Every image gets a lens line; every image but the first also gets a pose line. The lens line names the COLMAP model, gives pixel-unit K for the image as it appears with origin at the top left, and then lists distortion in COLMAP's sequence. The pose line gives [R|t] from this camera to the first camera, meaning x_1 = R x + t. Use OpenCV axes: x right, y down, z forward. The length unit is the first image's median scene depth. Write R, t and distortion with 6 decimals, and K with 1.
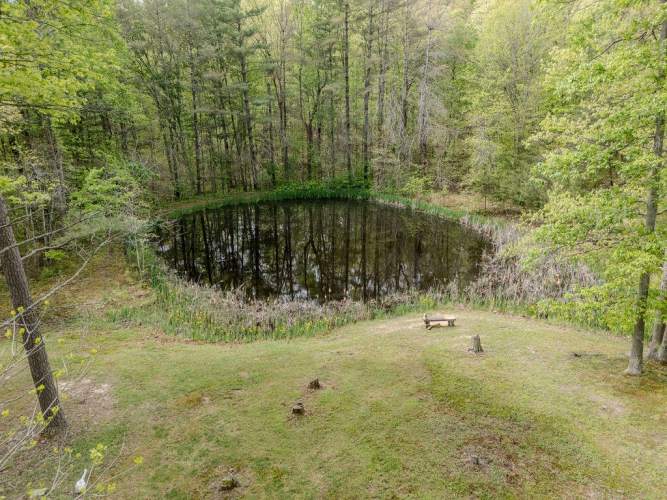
lens RADIAL K [[489.0, 0, 333.5], [0, 489.0, 250.0], [0, 0, 1]] dist [0.074697, -0.070071]
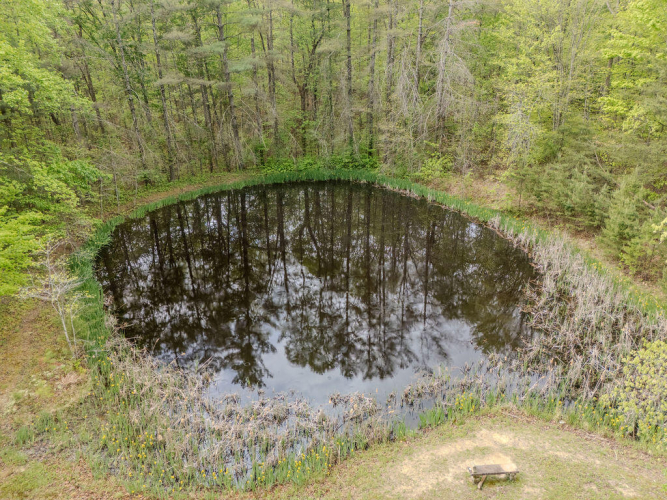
lens RADIAL K [[489.0, 0, 333.5], [0, 489.0, 250.0], [0, 0, 1]] dist [0.074697, -0.070071]
pose [[0.999984, -0.005072, 0.002632, -0.001660], [0.004689, 0.991583, 0.129387, -0.103072], [-0.003266, -0.129373, 0.991591, 0.155571]]
